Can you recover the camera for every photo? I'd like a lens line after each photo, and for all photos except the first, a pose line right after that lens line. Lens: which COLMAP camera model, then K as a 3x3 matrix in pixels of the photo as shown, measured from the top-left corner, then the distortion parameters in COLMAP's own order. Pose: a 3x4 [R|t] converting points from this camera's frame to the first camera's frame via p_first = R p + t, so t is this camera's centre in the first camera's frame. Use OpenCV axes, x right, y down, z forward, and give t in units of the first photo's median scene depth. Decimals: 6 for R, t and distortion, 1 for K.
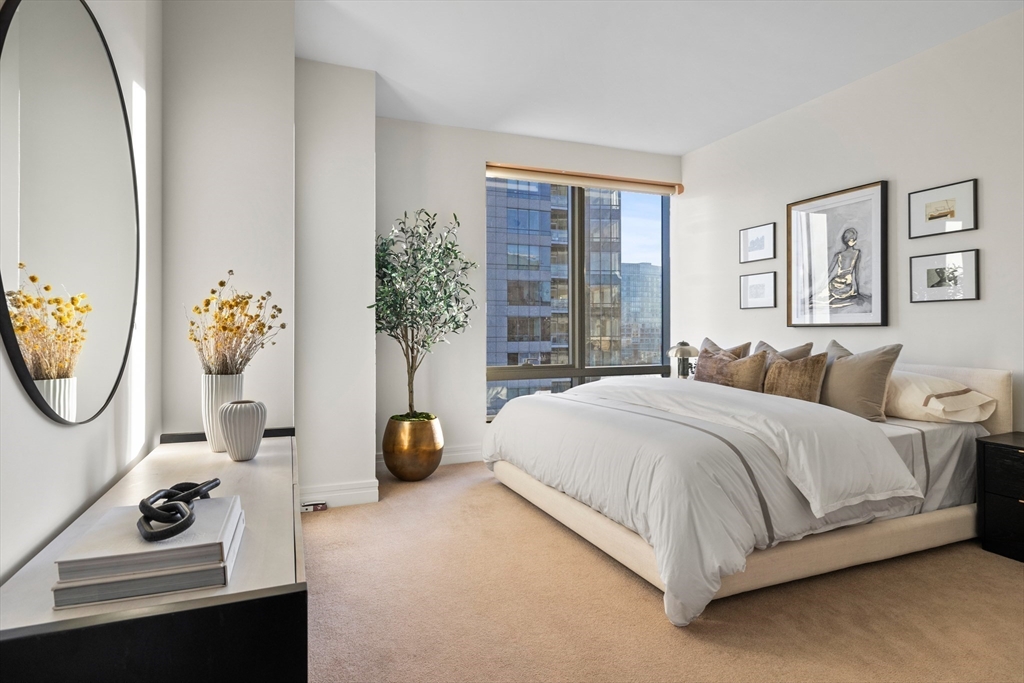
lens RADIAL K [[552.6, 0, 508.3], [0, 552.6, 326.0], [0, 0, 1]] dist [-0.003608, 0.000573]
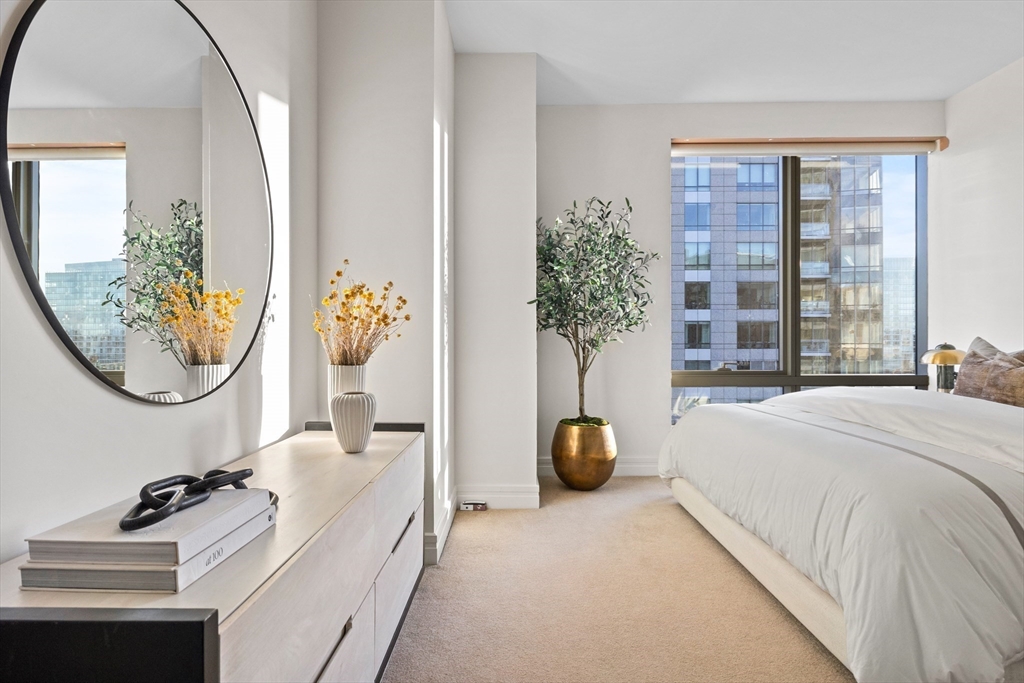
lens RADIAL K [[552.6, 0, 511.6], [0, 552.6, 337.4], [0, 0, 1]] dist [-0.003608, 0.000573]
pose [[0.923648, 0.001007, -0.383240, 0.082505], [0.002313, 0.999964, 0.008204, 0.017031], [0.383234, -0.008464, 0.923612, 0.109035]]
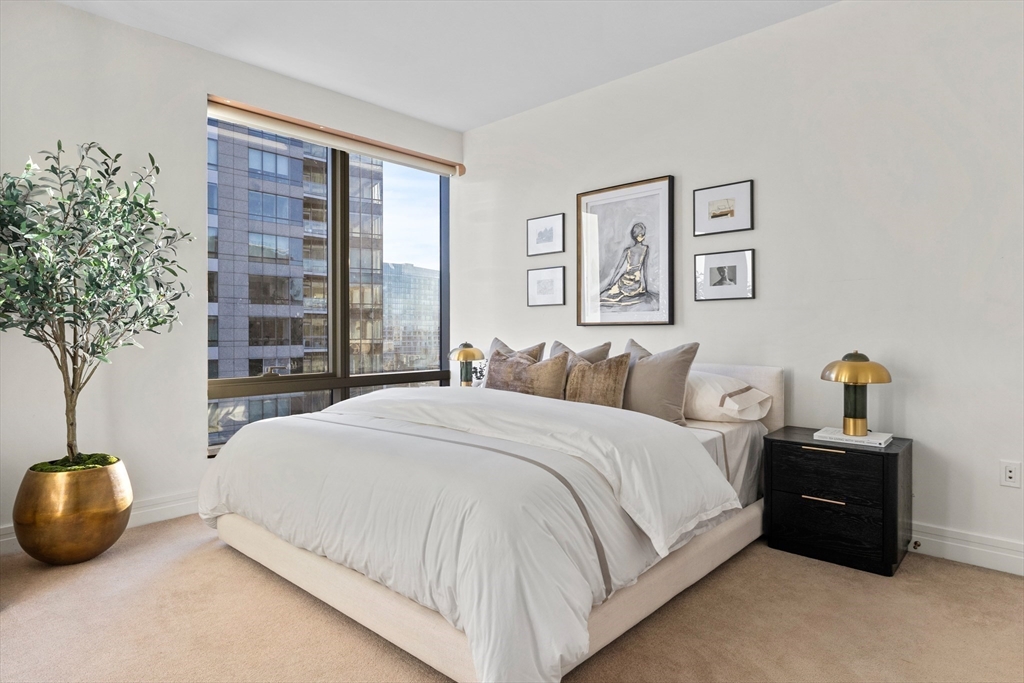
lens RADIAL K [[574.1, 0, 530.3], [0, 574.1, 332.0], [0, 0, 1]] dist [-0.003630, 0.001213]
pose [[0.898687, -0.000193, 0.438591, 0.012599], [-0.002537, 0.999981, 0.005639, 0.008172], [-0.438584, -0.006180, 0.898669, 0.194103]]
